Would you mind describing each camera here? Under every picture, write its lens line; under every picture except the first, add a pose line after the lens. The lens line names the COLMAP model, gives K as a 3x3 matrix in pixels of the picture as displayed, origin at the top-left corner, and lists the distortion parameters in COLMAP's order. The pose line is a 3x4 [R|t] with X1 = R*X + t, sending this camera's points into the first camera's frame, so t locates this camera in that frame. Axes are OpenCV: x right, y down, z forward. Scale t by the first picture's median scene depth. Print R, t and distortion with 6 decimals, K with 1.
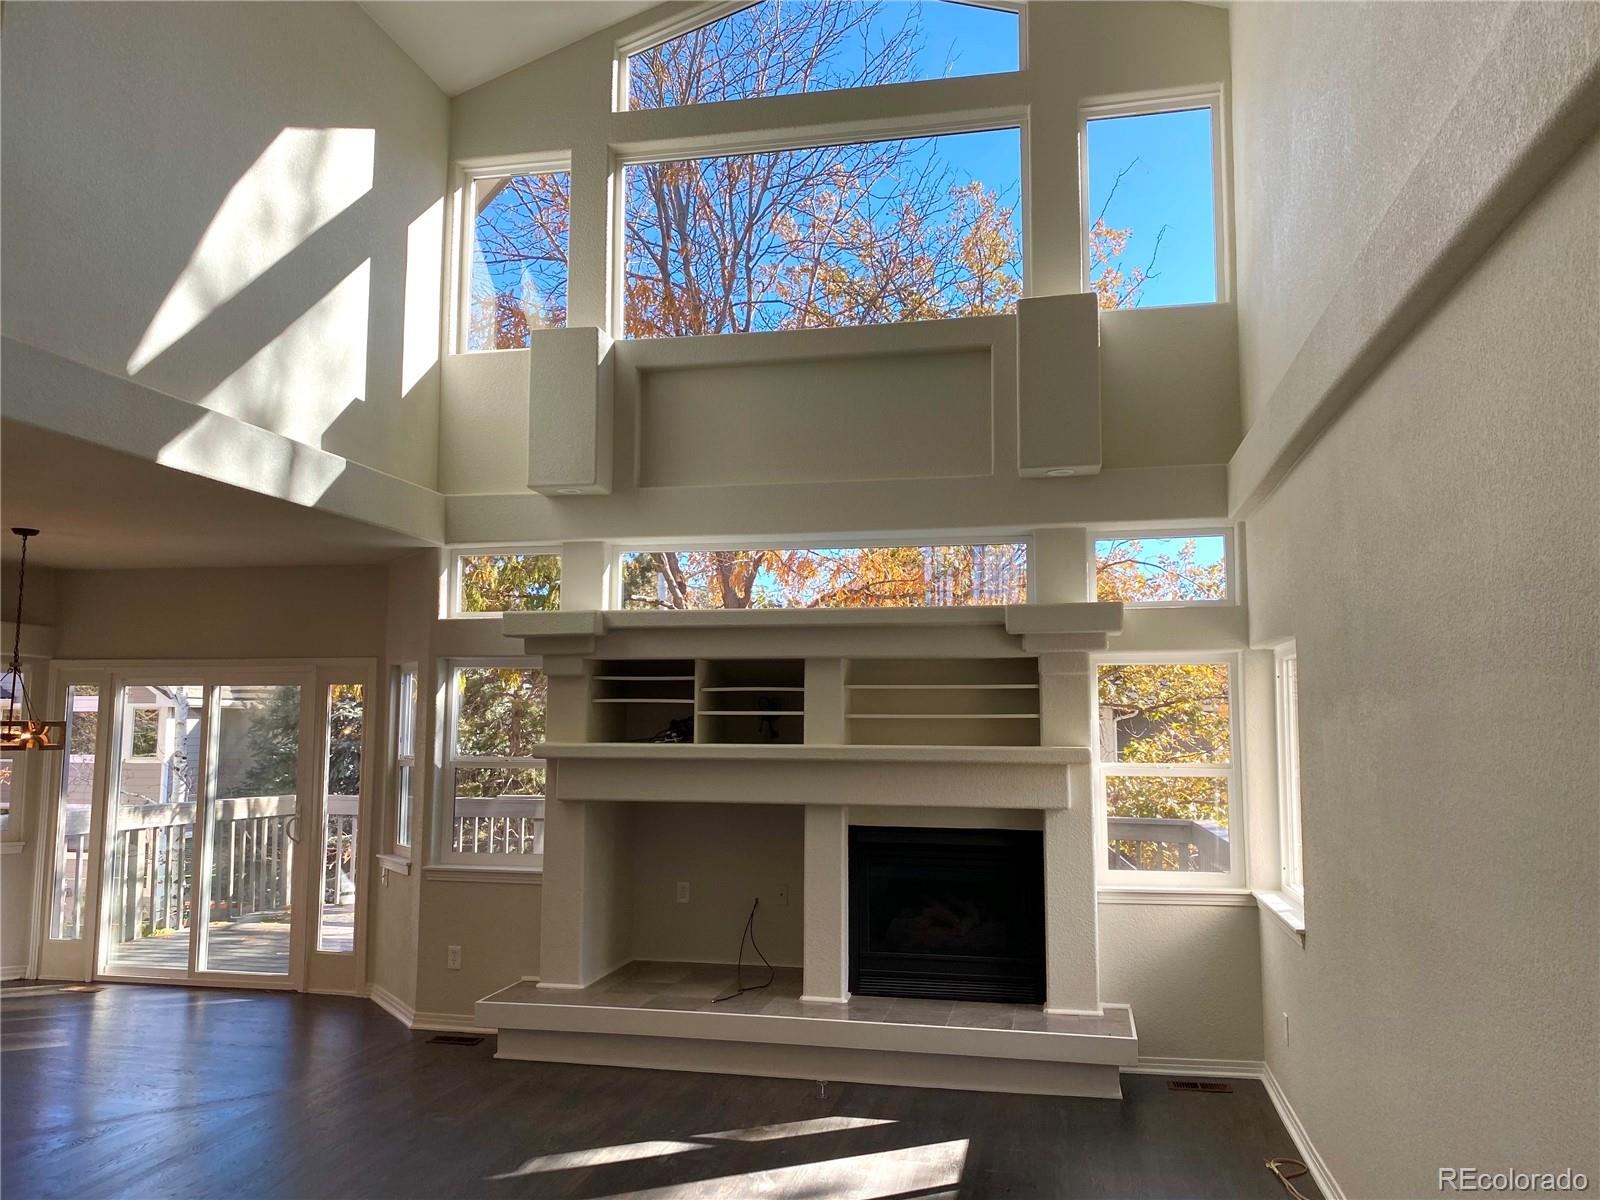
lens RADIAL K [[1209.4, 0, 800.0], [0, 1209.4, 600.0], [0, 0, 1]] dist [0.084691, -0.092108]
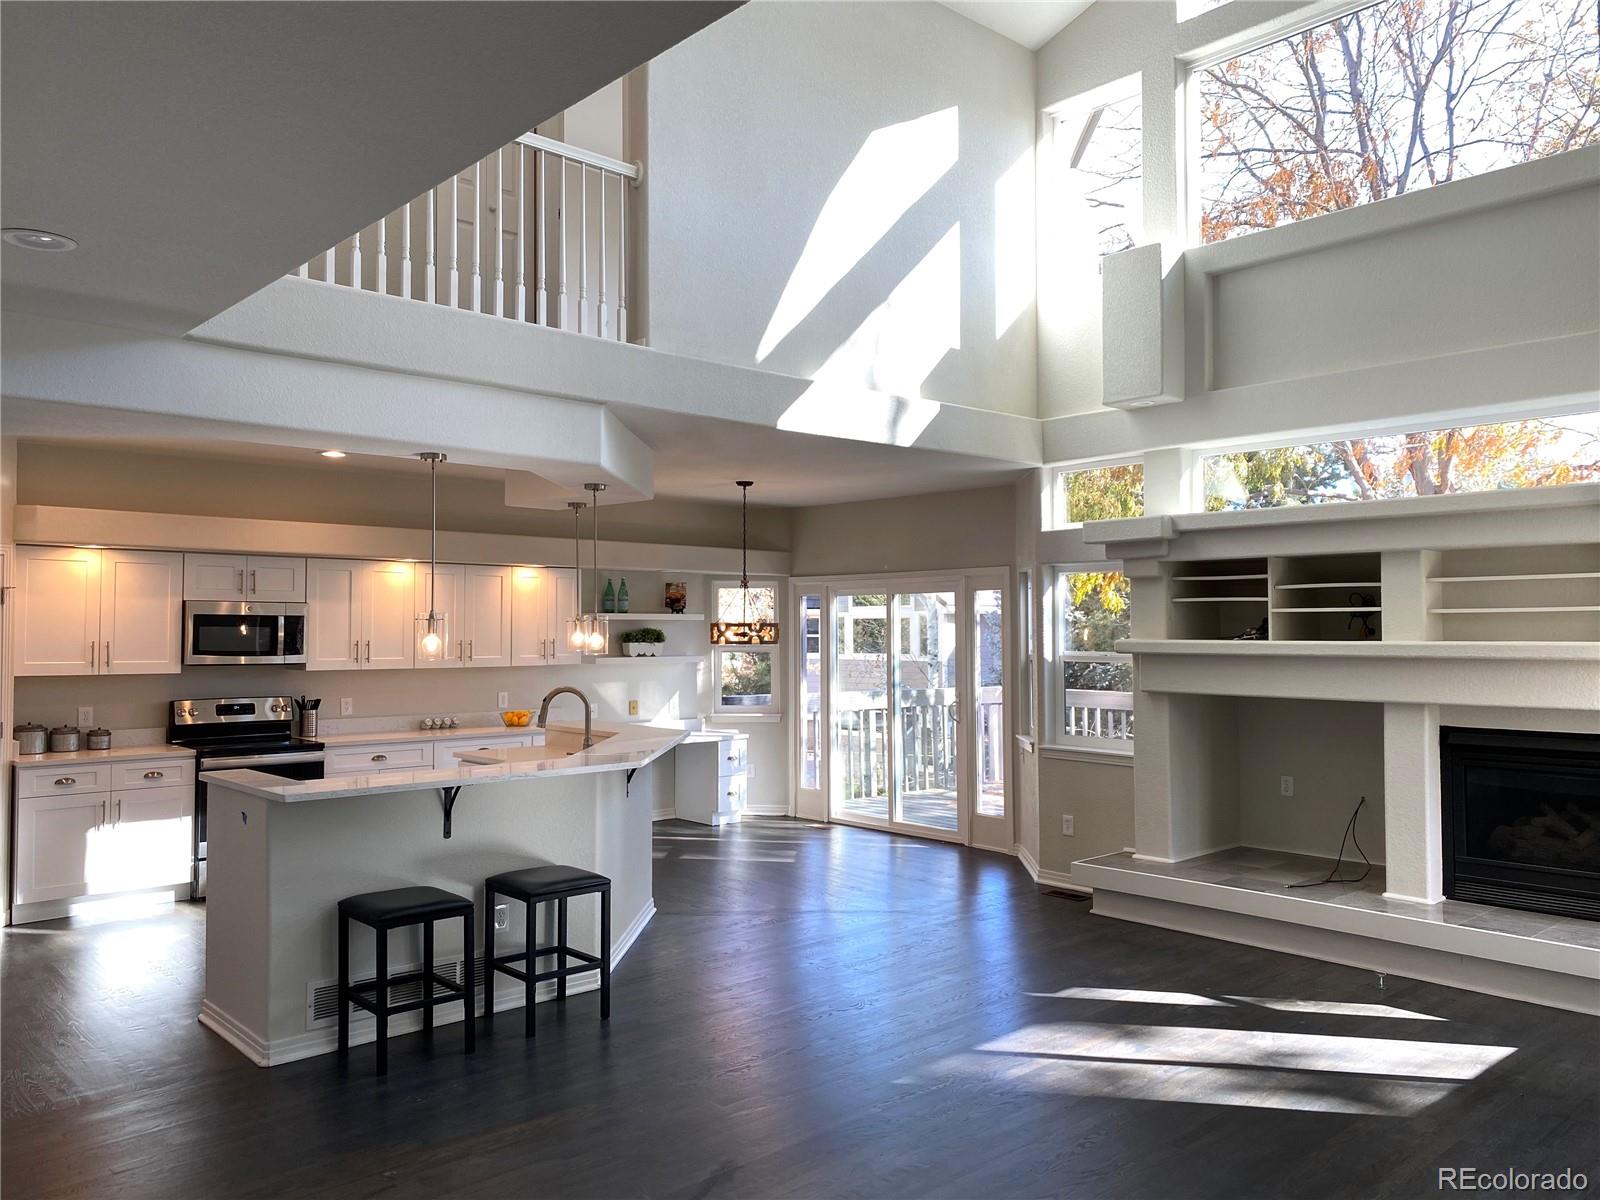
lens RADIAL K [[1203.2, 0, 800.0], [0, 1203.2, 600.0], [0, 0, 1]] dist [0.006354, -0.001965]
pose [[0.817154, -0.022799, -0.575969, 0.170356], [0.069073, 0.995890, 0.058576, -0.001331], [0.572266, -0.087650, 0.815370, -0.042960]]
